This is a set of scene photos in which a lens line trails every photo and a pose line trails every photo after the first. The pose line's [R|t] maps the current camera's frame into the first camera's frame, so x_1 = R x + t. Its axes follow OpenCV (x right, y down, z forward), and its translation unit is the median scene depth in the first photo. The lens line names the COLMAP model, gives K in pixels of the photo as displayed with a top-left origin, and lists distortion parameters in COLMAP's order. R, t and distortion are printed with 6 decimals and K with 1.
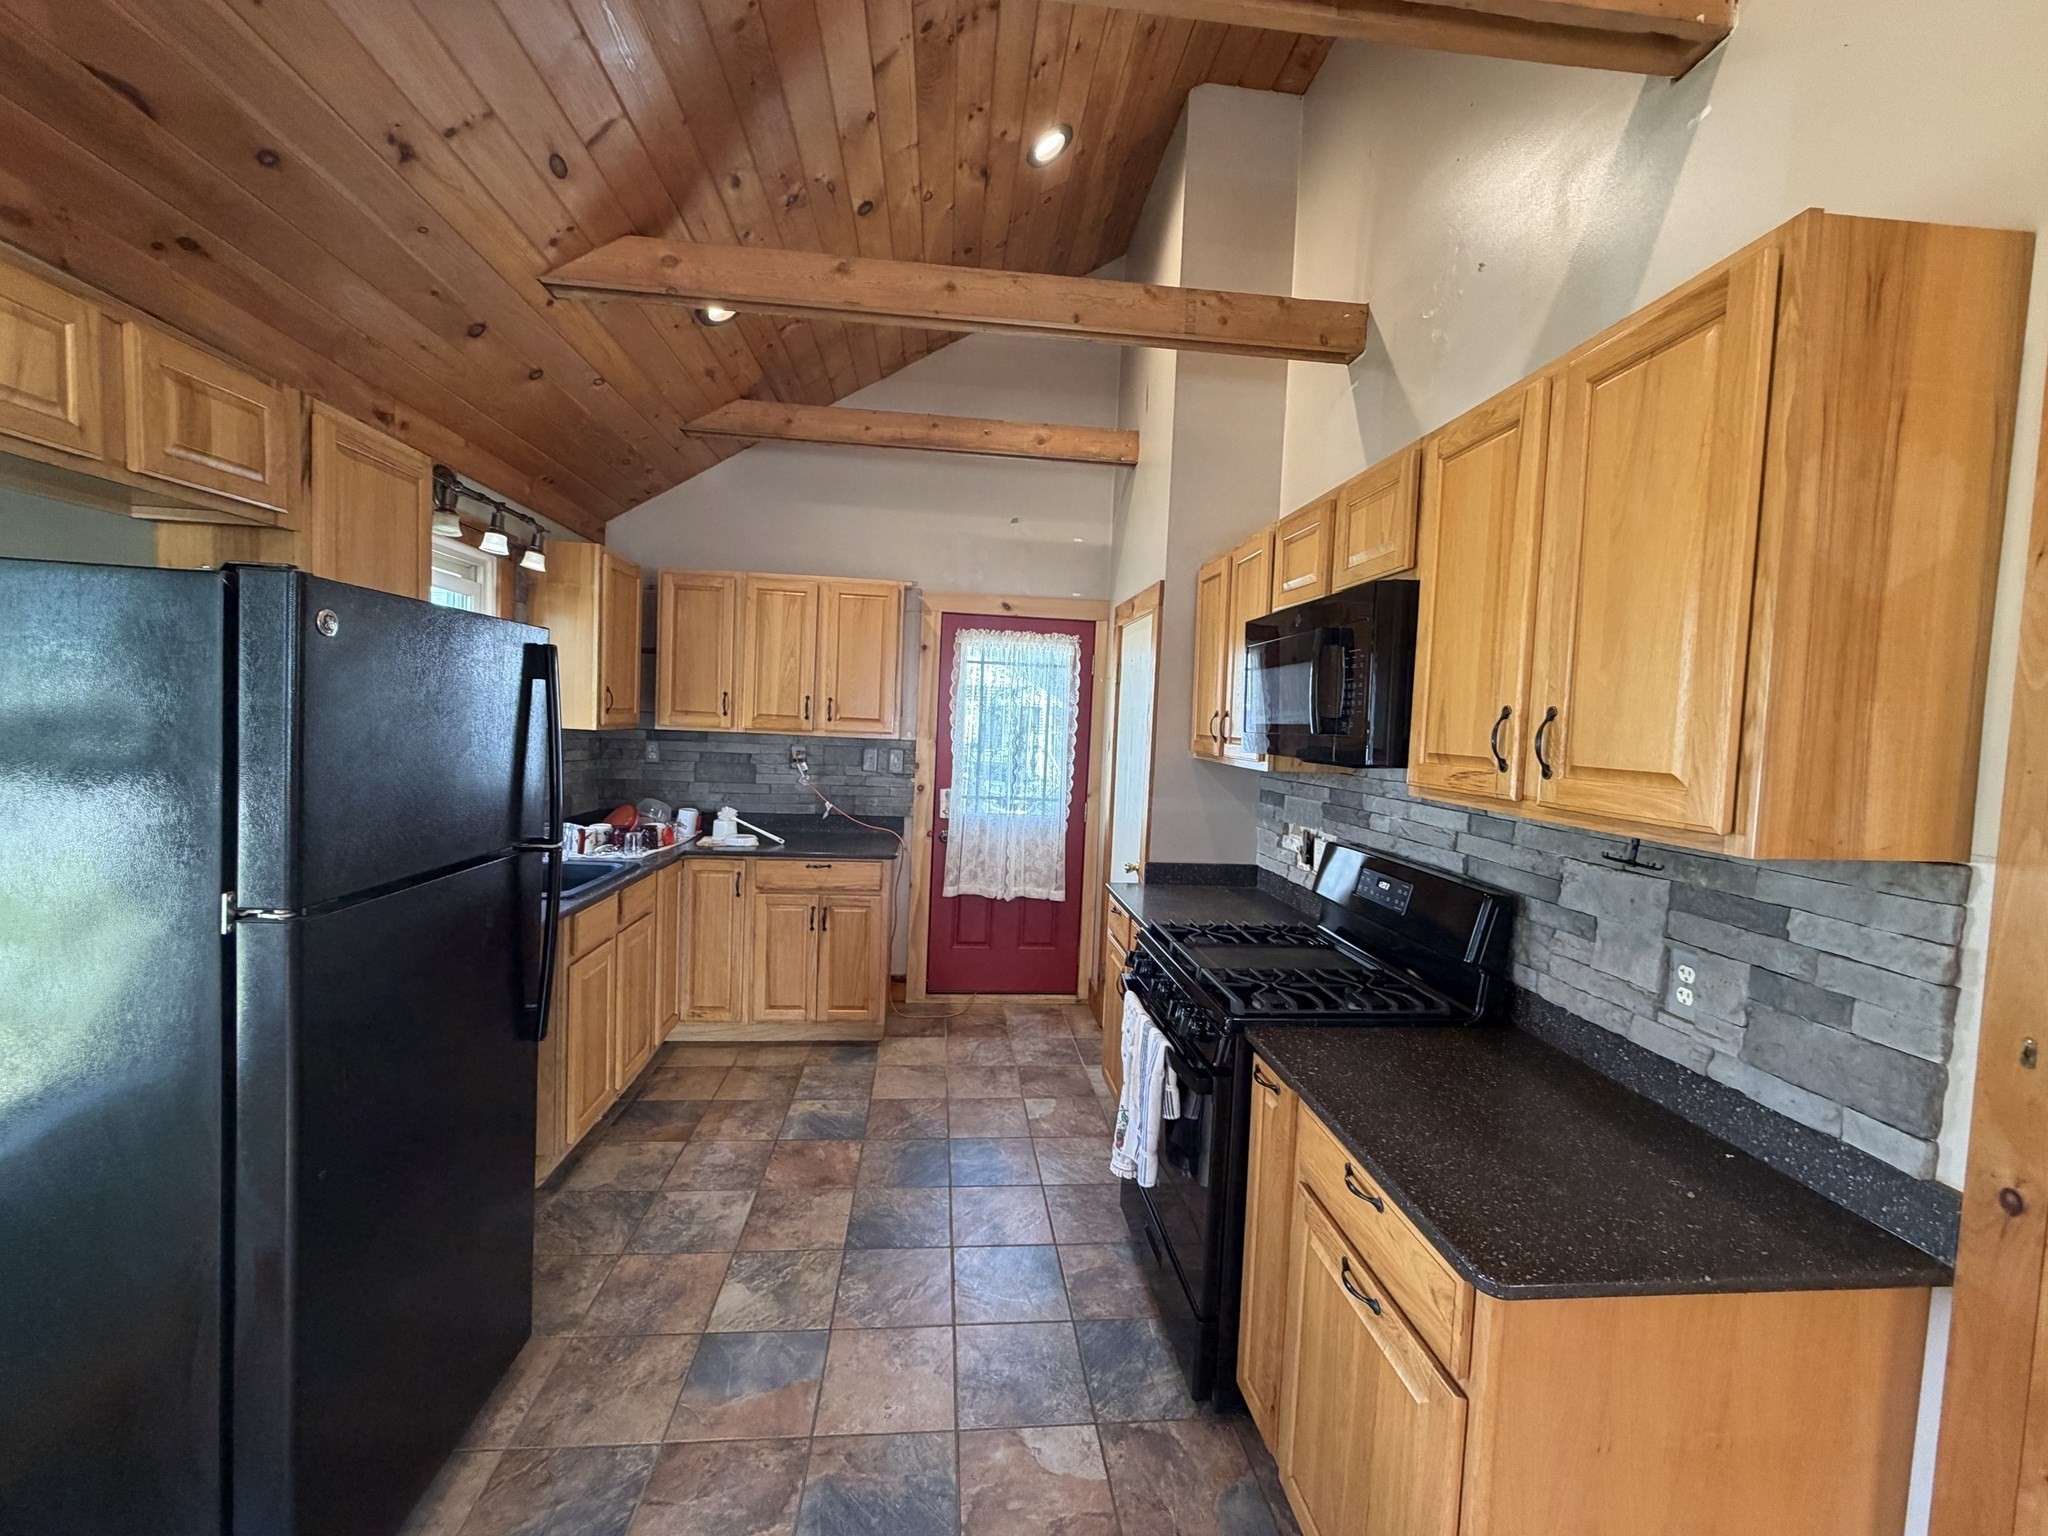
lens RADIAL K [[814.4, 0, 1021.2], [0, 814.4, 769.1], [0, 0, 1]] dist [-0.001477, -0.000052]
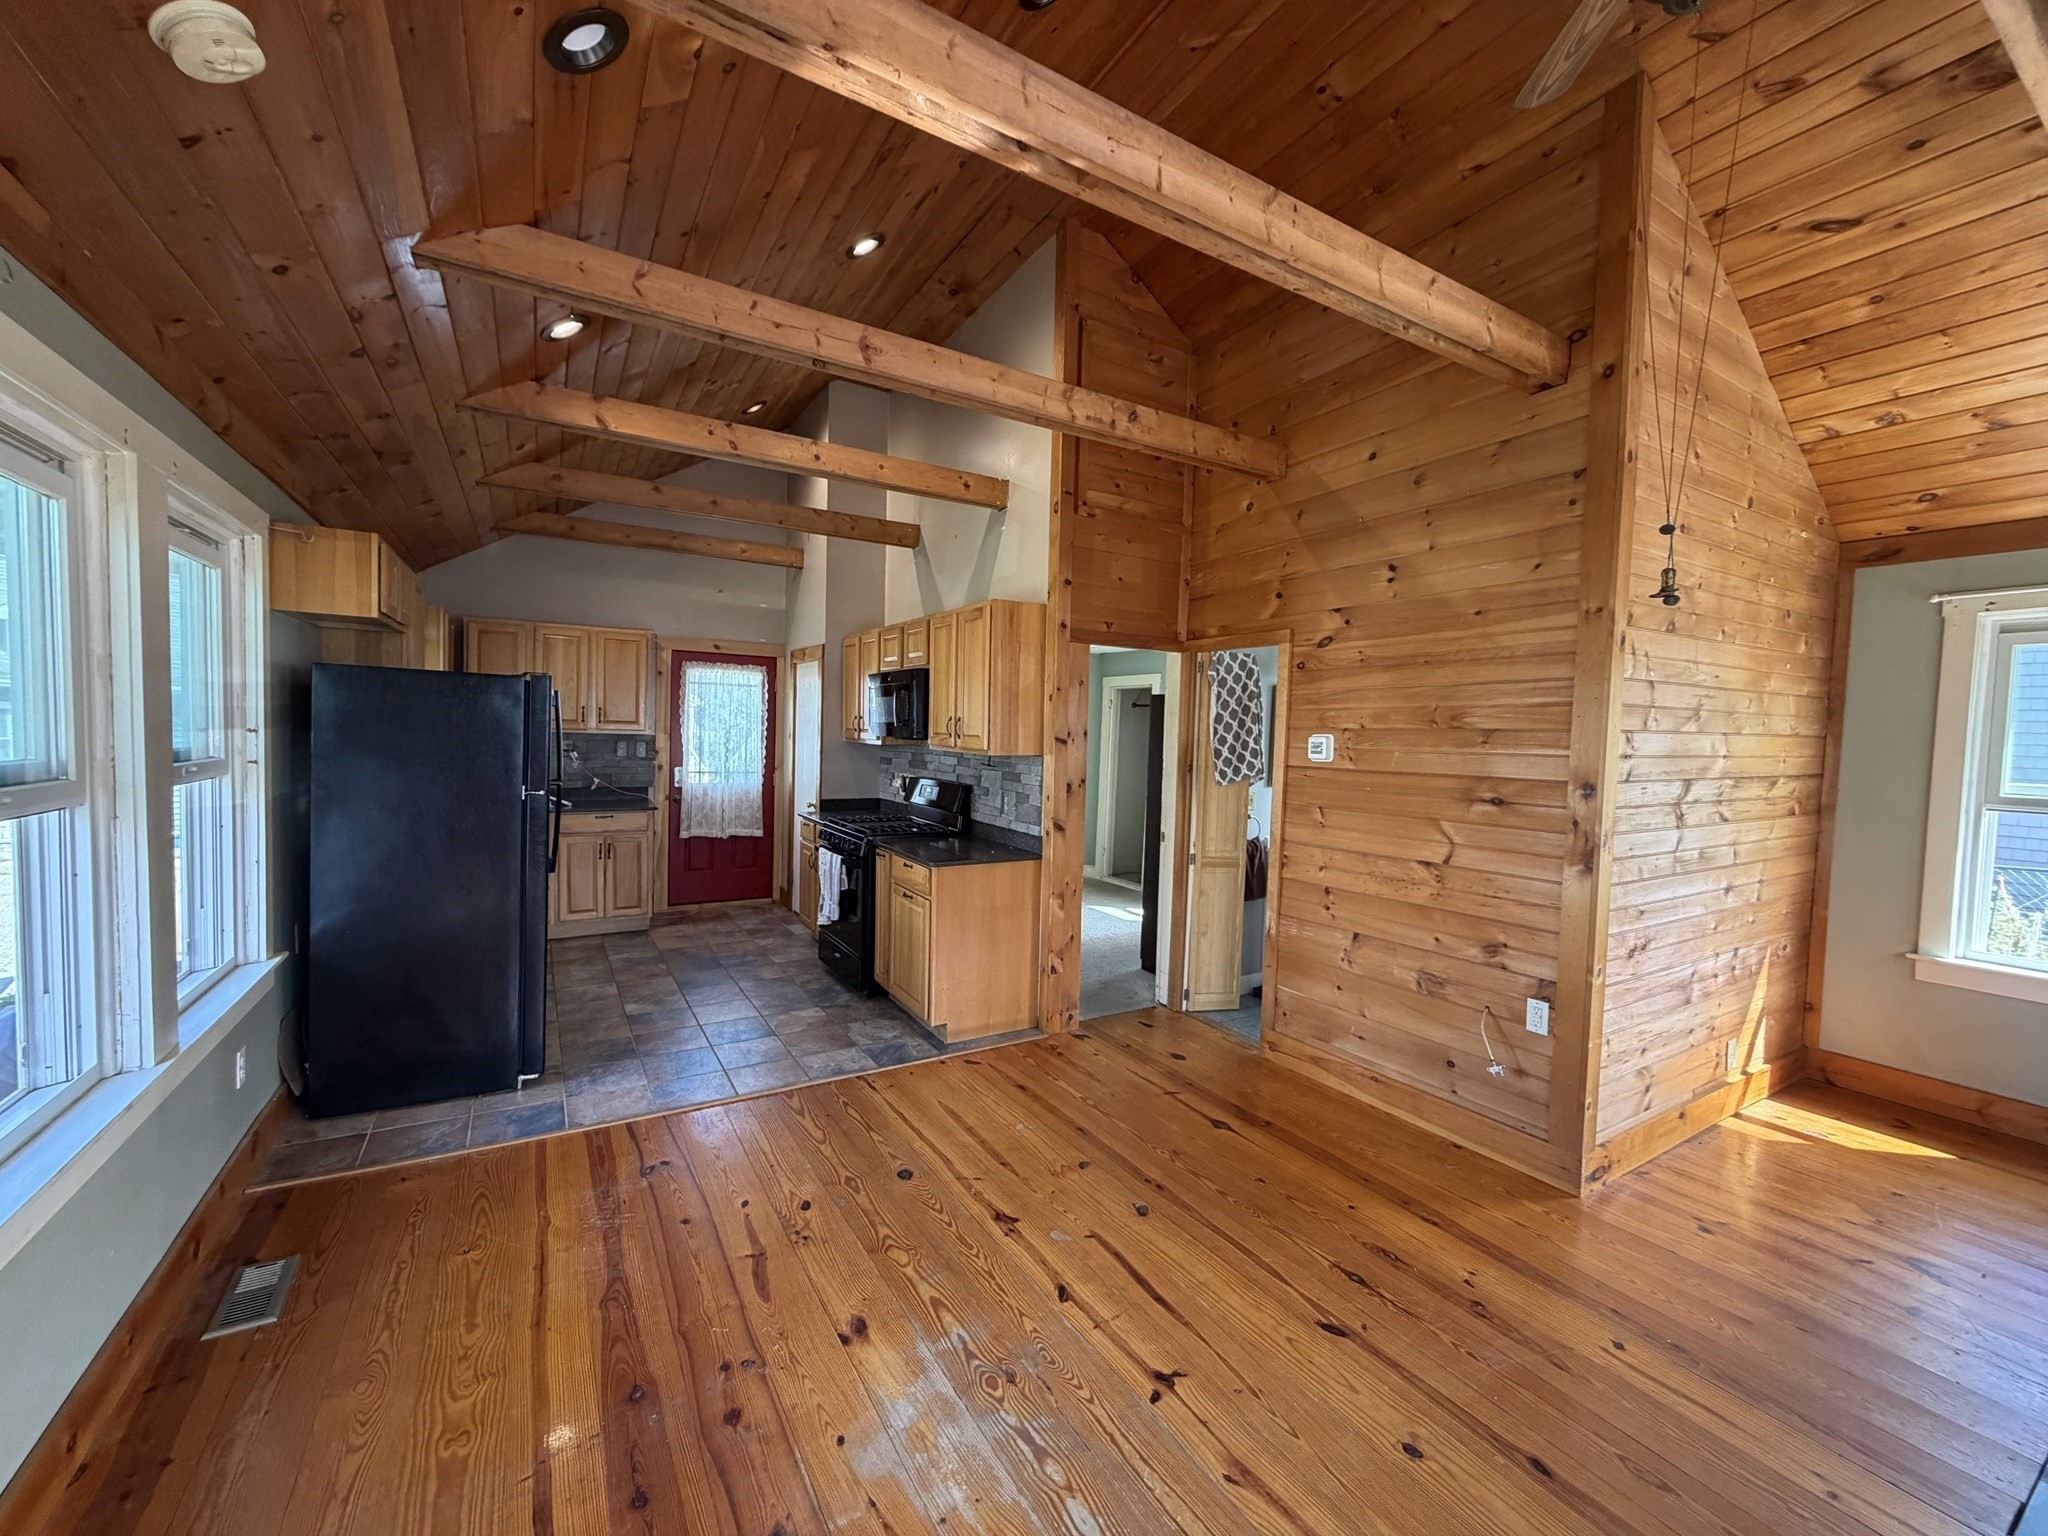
lens RADIAL K [[814.4, 0, 1021.2], [0, 814.4, 769.1], [0, 0, 1]] dist [-0.001477, -0.000052]
pose [[0.904304, -0.035669, 0.425395, -0.216163], [0.033926, 0.999356, 0.011675, 0.042887], [-0.425538, 0.003874, 0.904932, -0.854133]]
